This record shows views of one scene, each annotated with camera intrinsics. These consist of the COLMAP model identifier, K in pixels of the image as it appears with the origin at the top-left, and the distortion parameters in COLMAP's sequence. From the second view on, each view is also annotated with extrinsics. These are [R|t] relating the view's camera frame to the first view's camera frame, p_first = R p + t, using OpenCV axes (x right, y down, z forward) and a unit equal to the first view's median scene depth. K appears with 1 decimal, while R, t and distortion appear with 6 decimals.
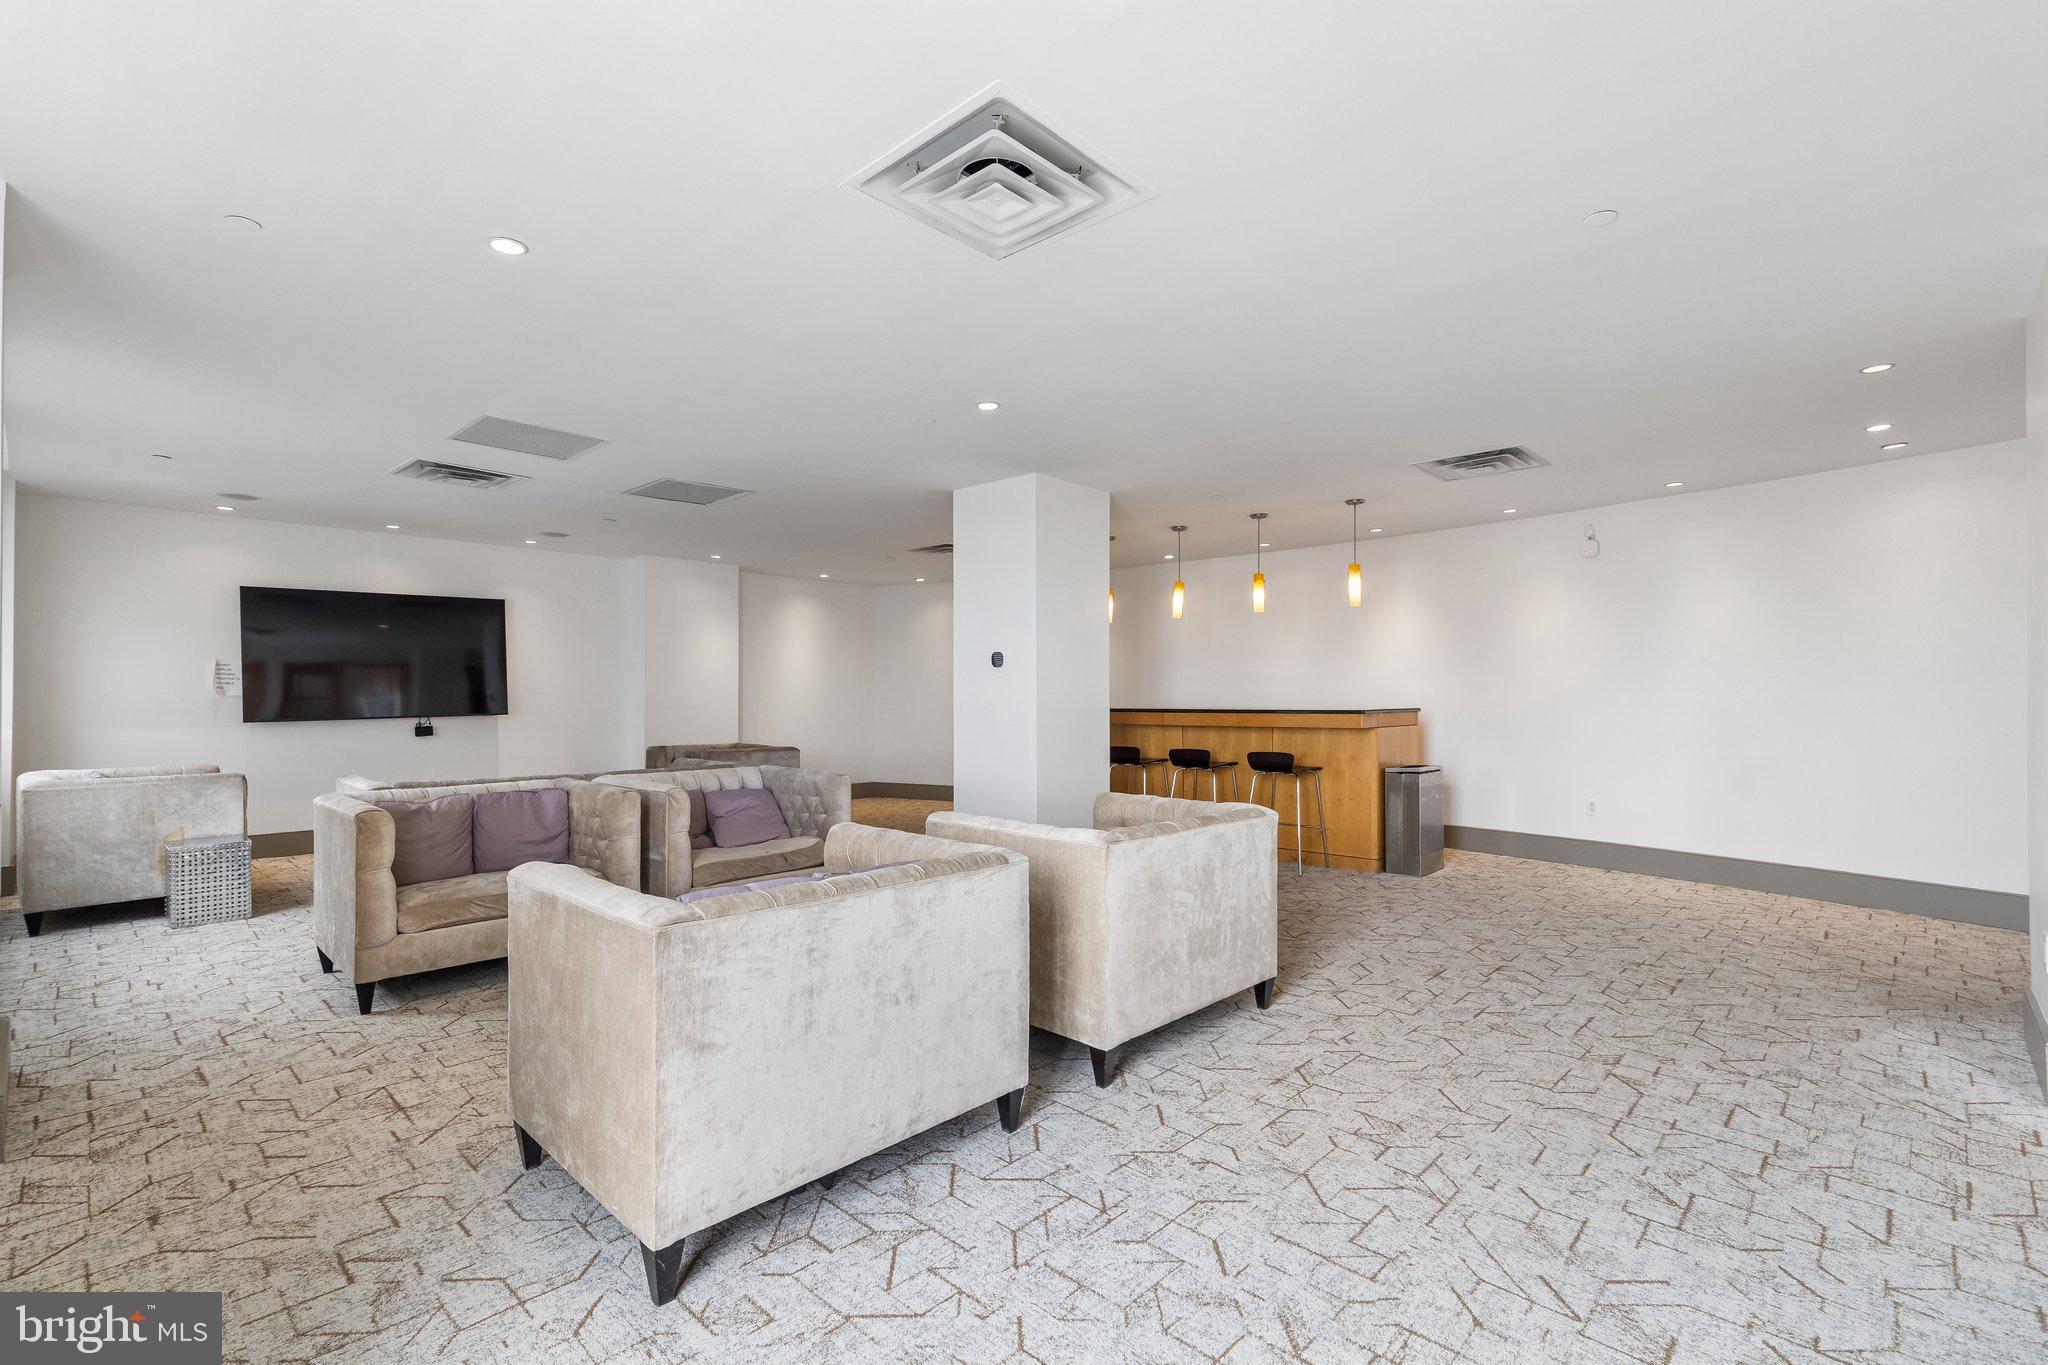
lens RADIAL K [[933.0, 0, 1035.3], [0, 933.0, 690.6], [0, 0, 1]] dist [0.000472, 0.000178]
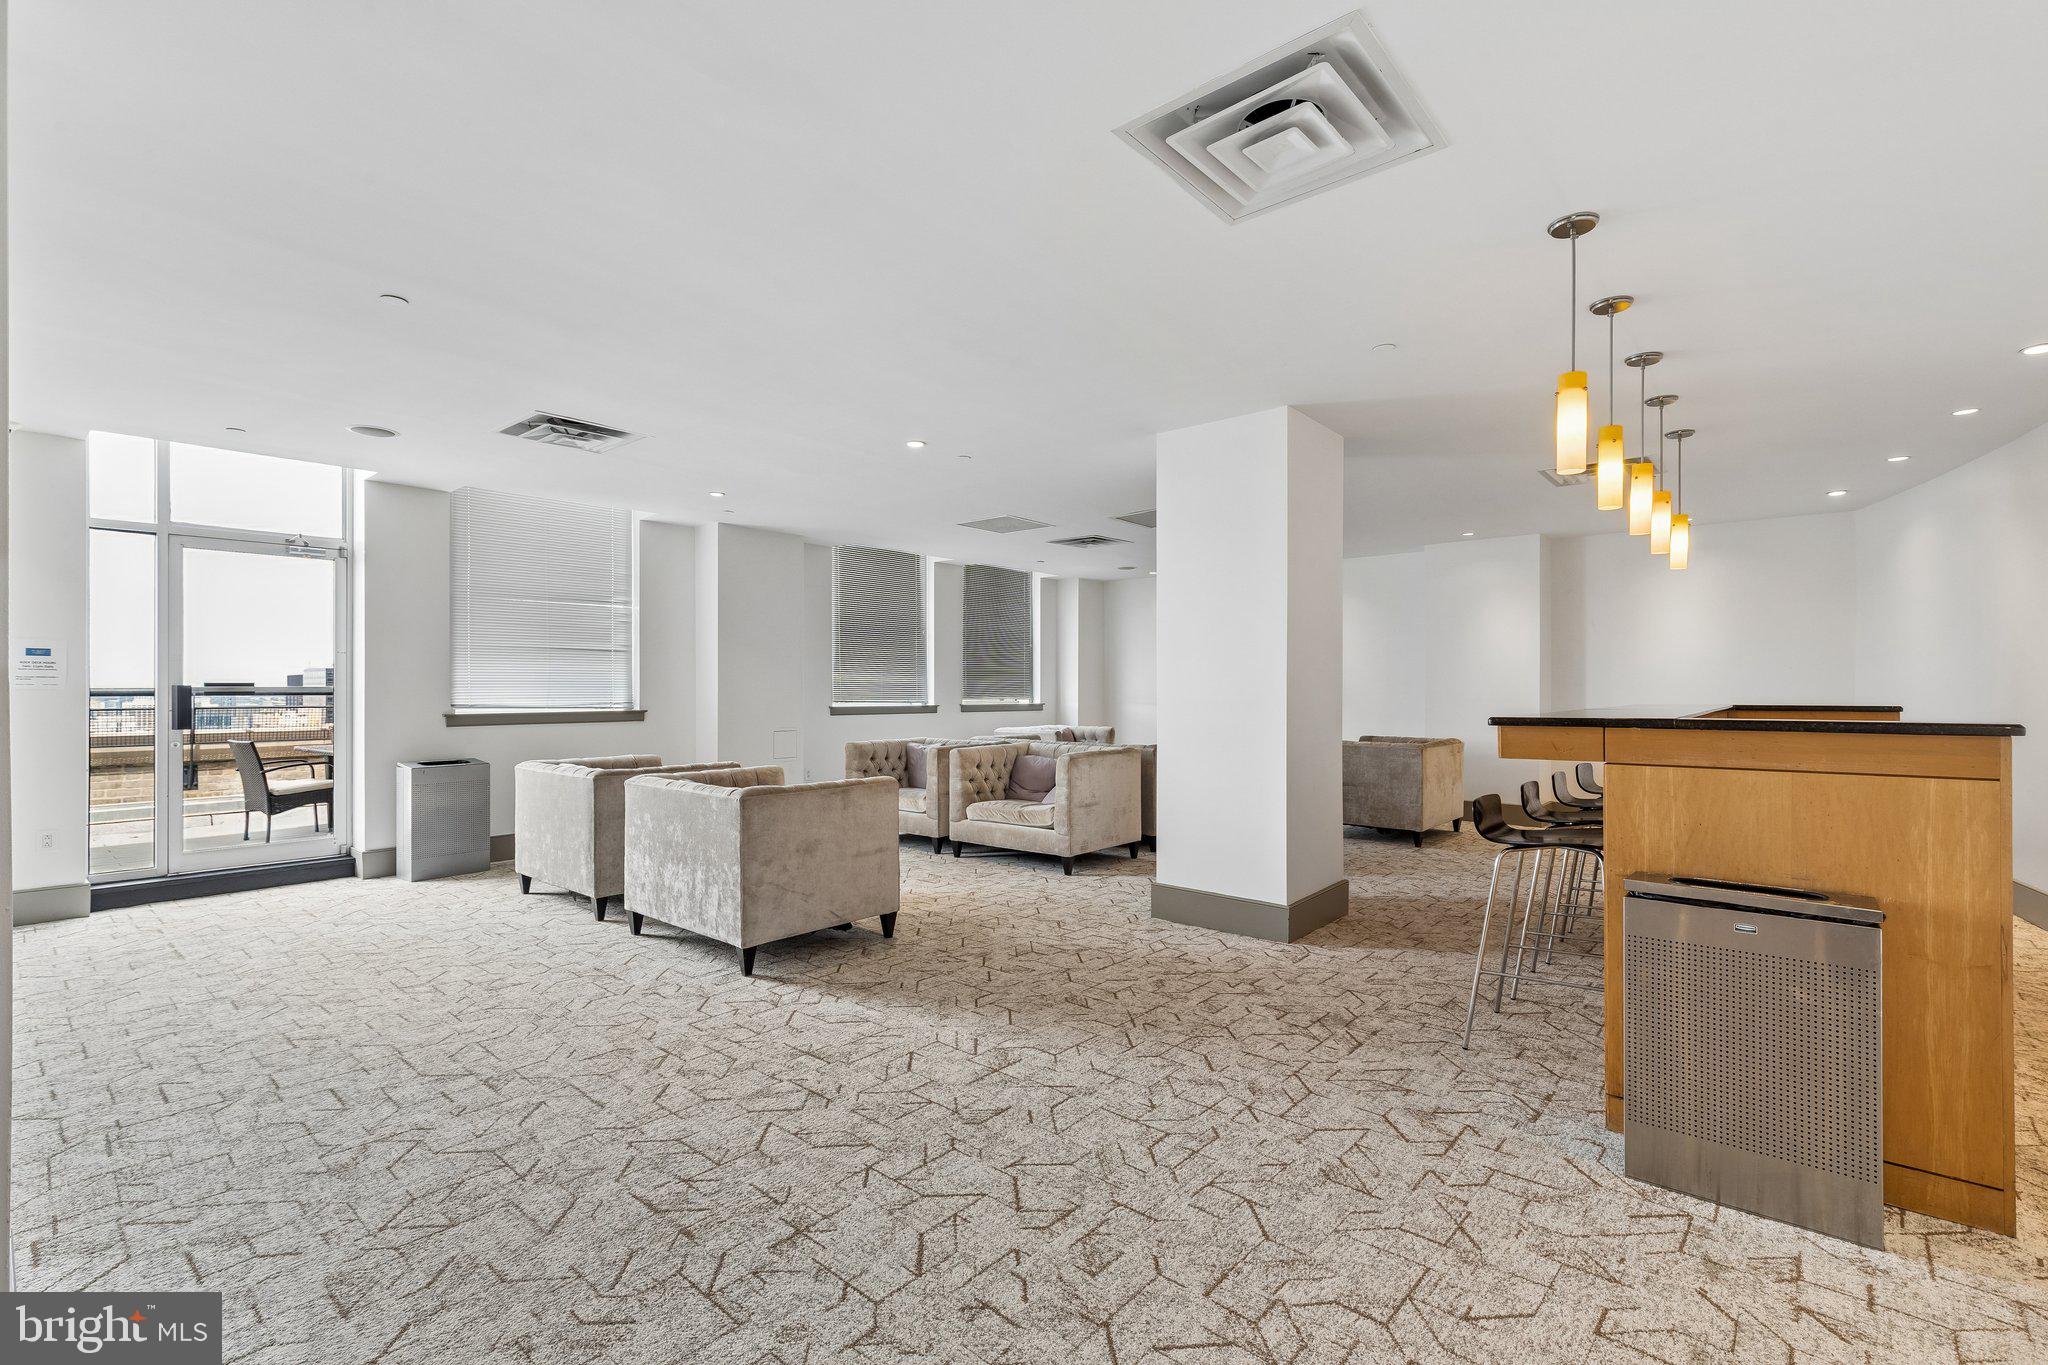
lens RADIAL K [[933.0, 0, 1030.3], [0, 933.0, 684.2], [0, 0, 1]] dist [0.000472, 0.000178]
pose [[0.029247, -0.001693, -0.999571, 1.453471], [0.011395, 0.999934, -0.001360, 0.003968], [0.999507, -0.011350, 0.029264, 1.403680]]
